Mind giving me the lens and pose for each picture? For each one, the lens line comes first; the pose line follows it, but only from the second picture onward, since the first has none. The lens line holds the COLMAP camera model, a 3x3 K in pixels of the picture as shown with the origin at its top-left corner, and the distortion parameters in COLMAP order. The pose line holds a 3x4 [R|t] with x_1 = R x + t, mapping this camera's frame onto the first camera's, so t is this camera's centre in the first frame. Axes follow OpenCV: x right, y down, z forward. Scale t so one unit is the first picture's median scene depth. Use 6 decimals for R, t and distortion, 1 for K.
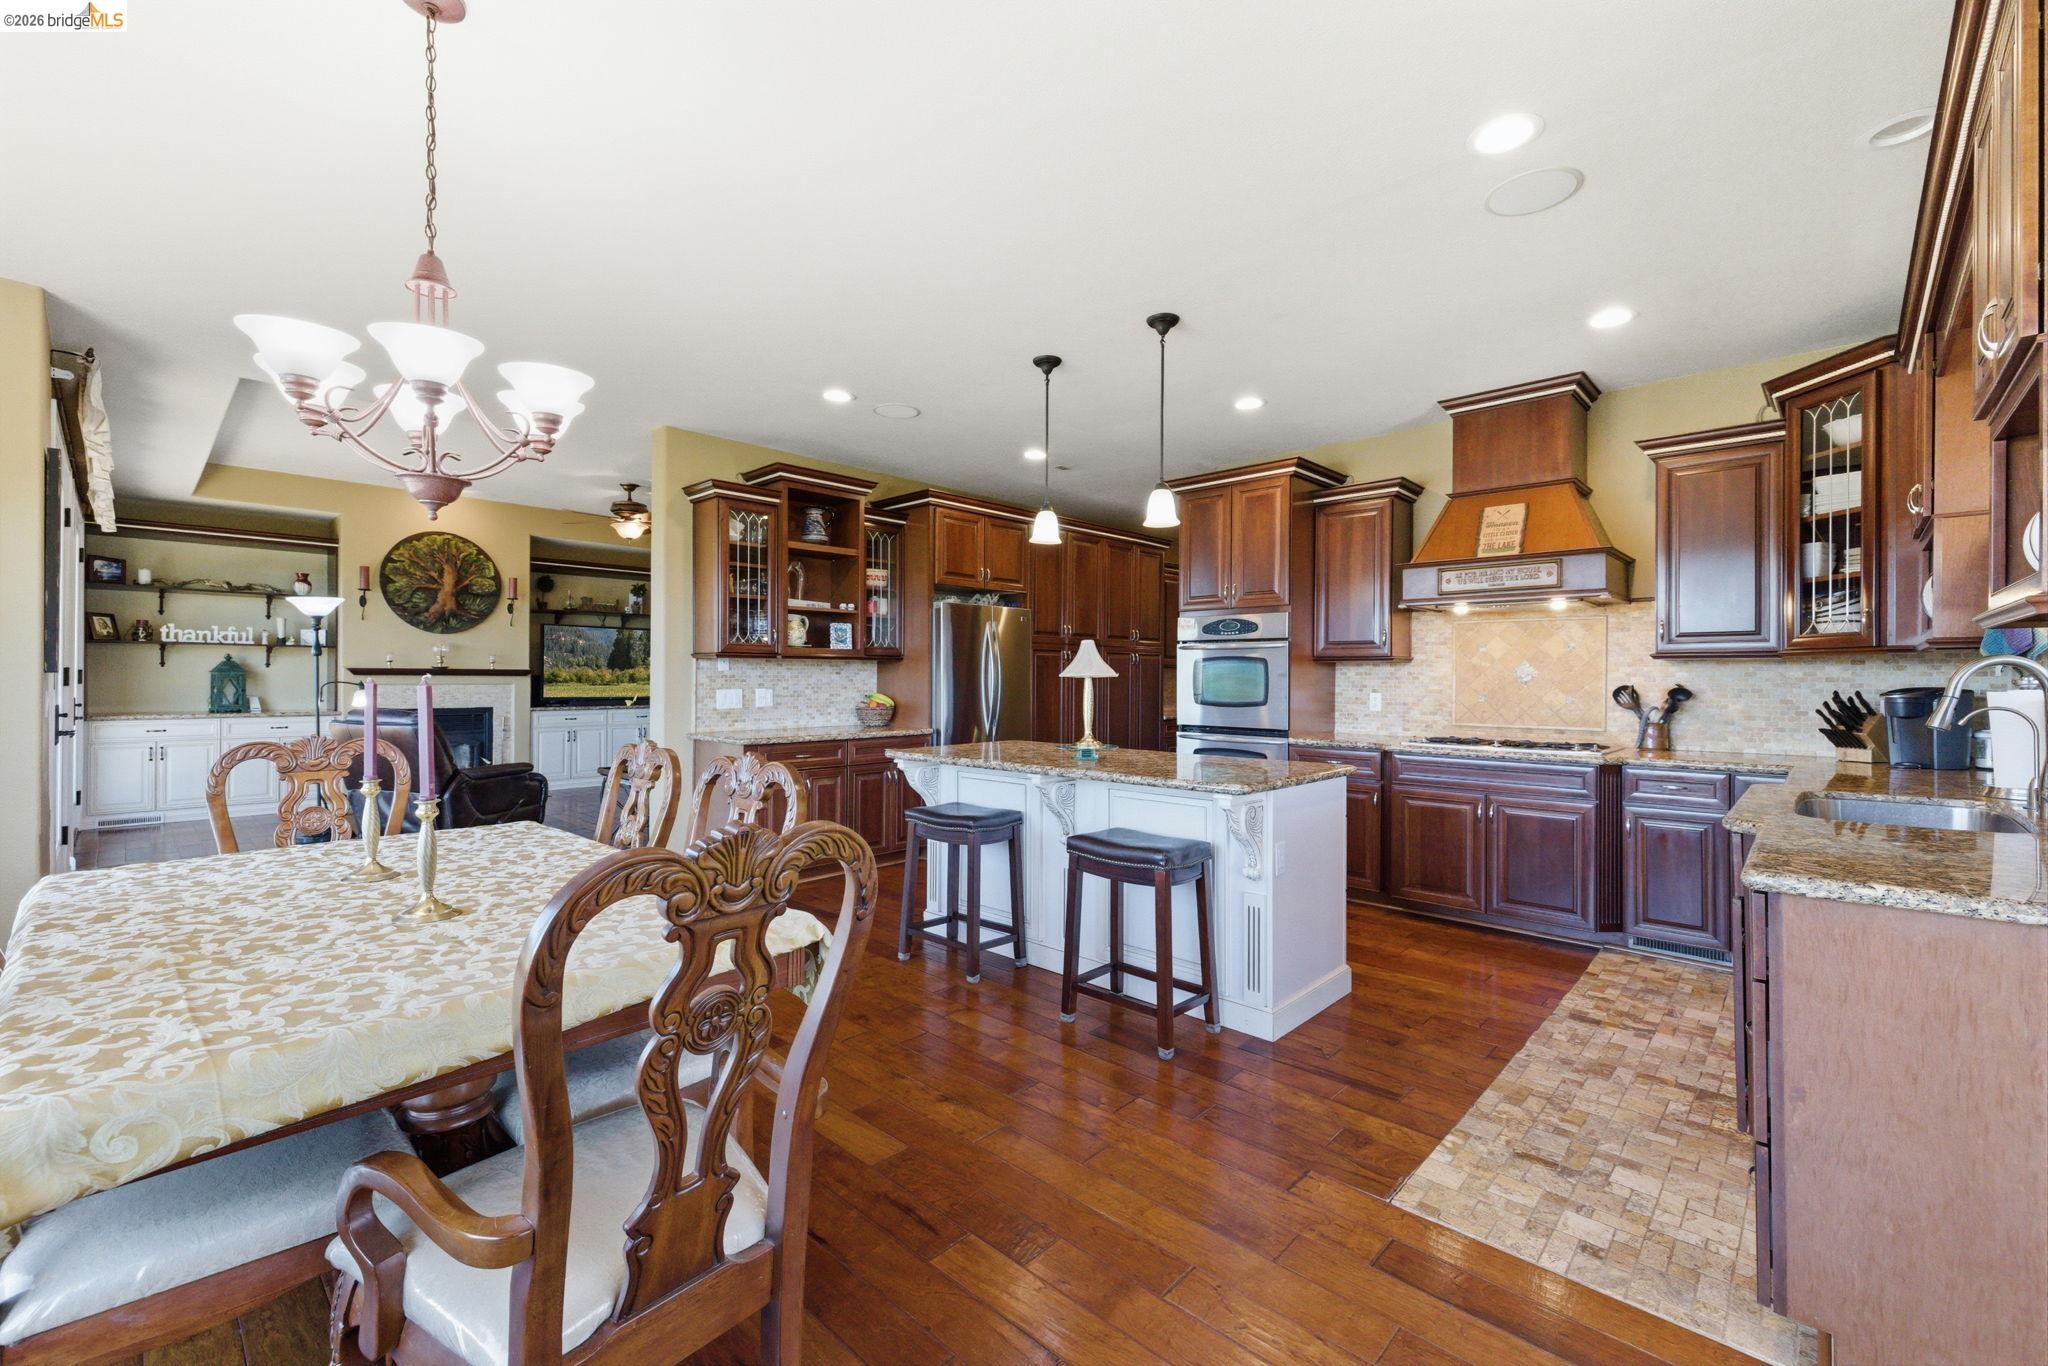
lens RADIAL K [[855.2, 0, 1023.9], [0, 855.2, 676.3], [0, 0, 1]] dist [0.005516, -0.000816]
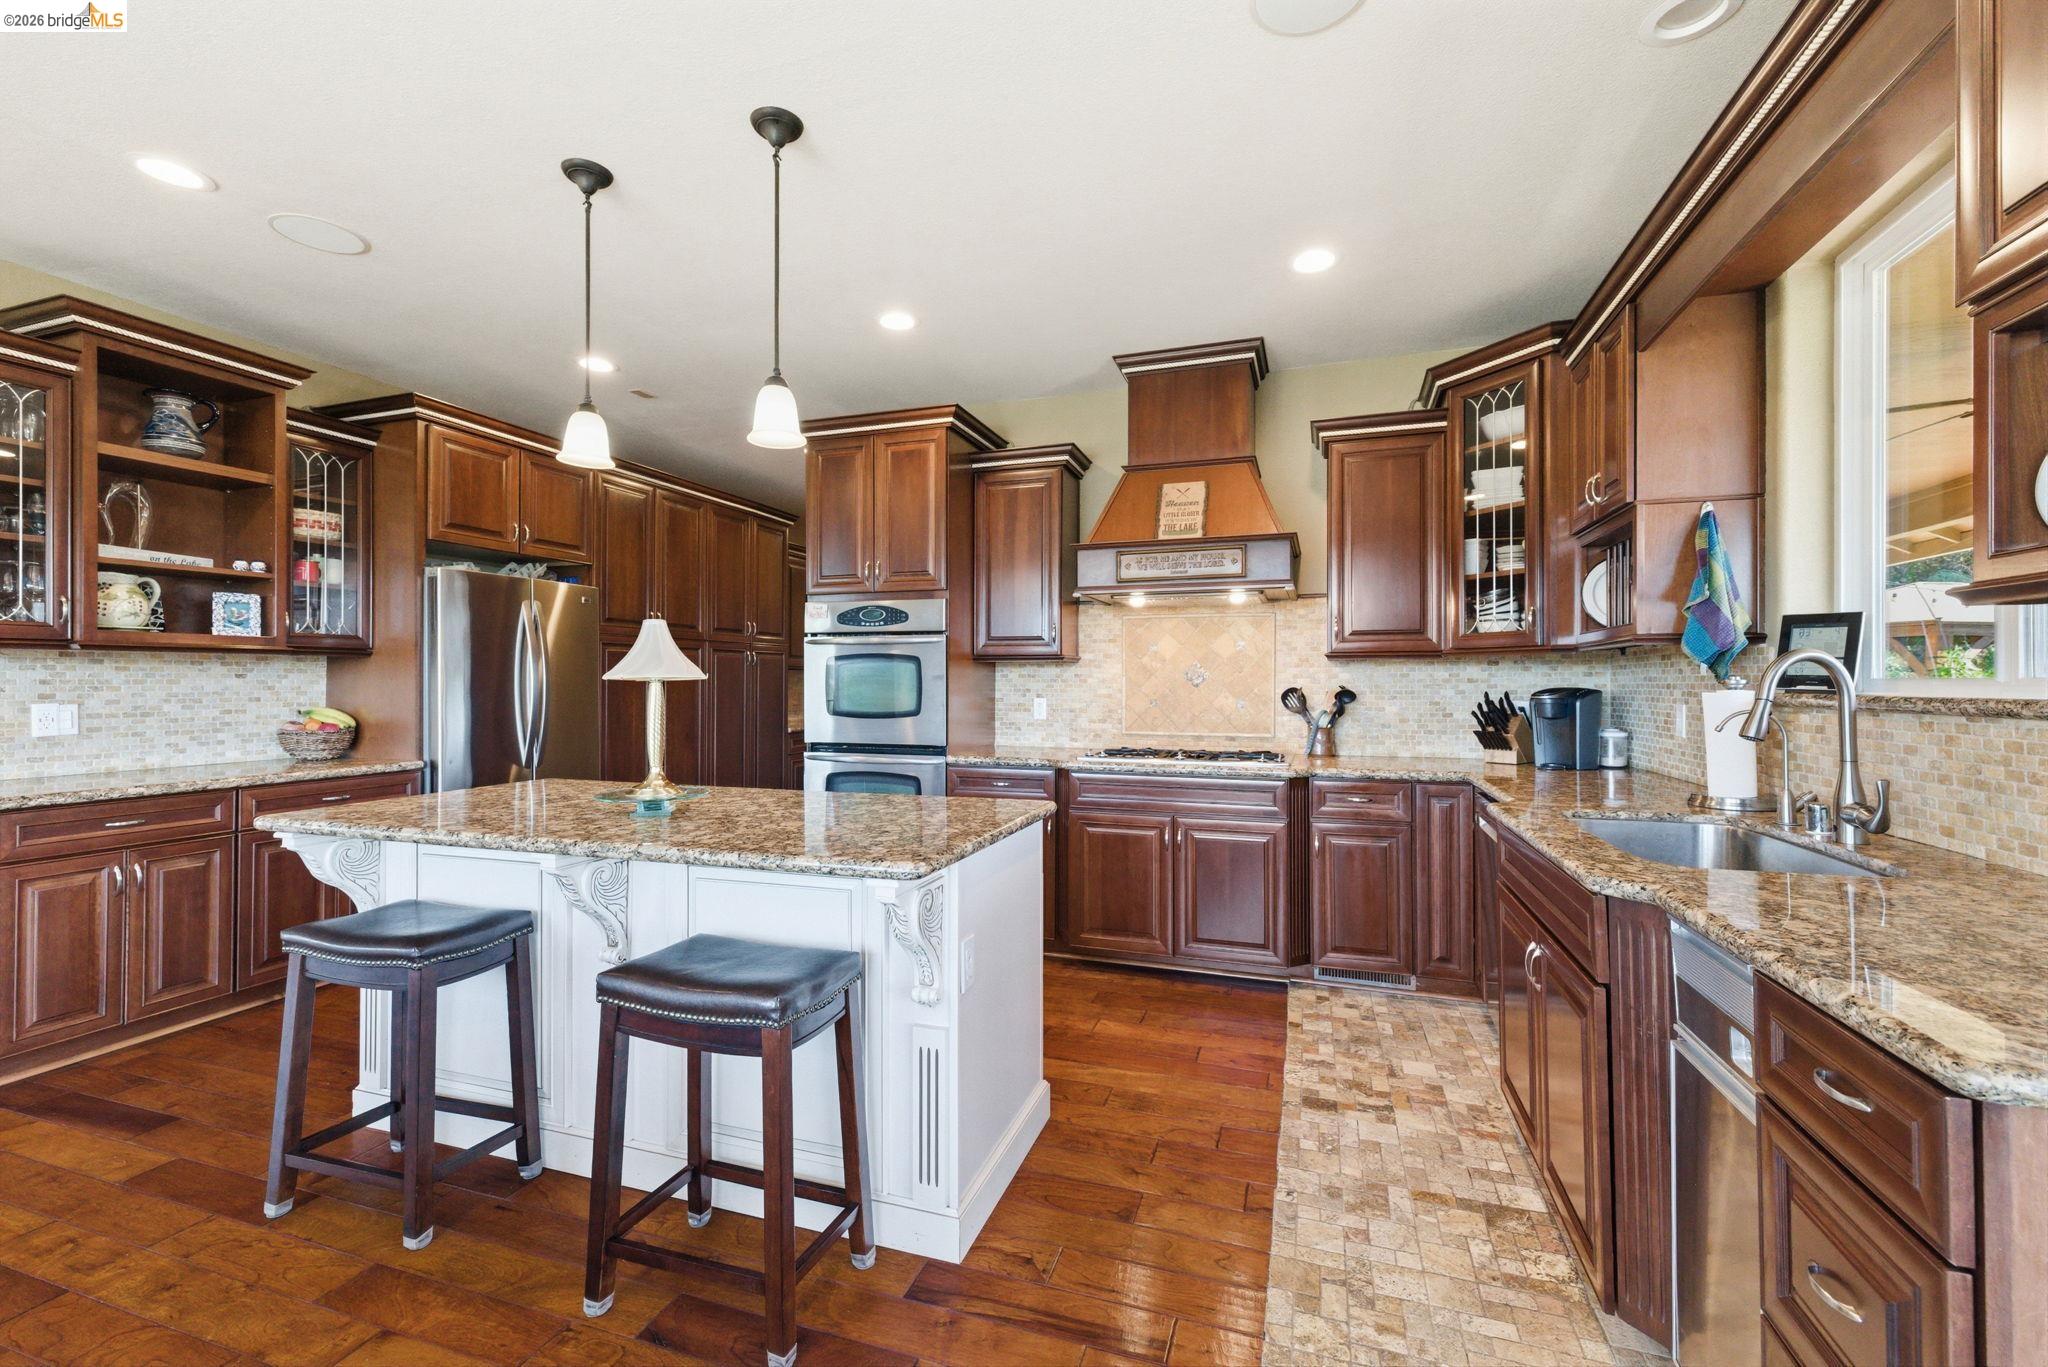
lens RADIAL K [[855.2, 0, 1031.3], [0, 855.2, 678.8], [0, 0, 1]] dist [0.005516, -0.000816]
pose [[0.906416, -0.002579, 0.422379, 0.052500], [0.003314, 0.999994, -0.001007, 0.001073], [-0.422374, 0.002312, 0.906419, 0.284806]]
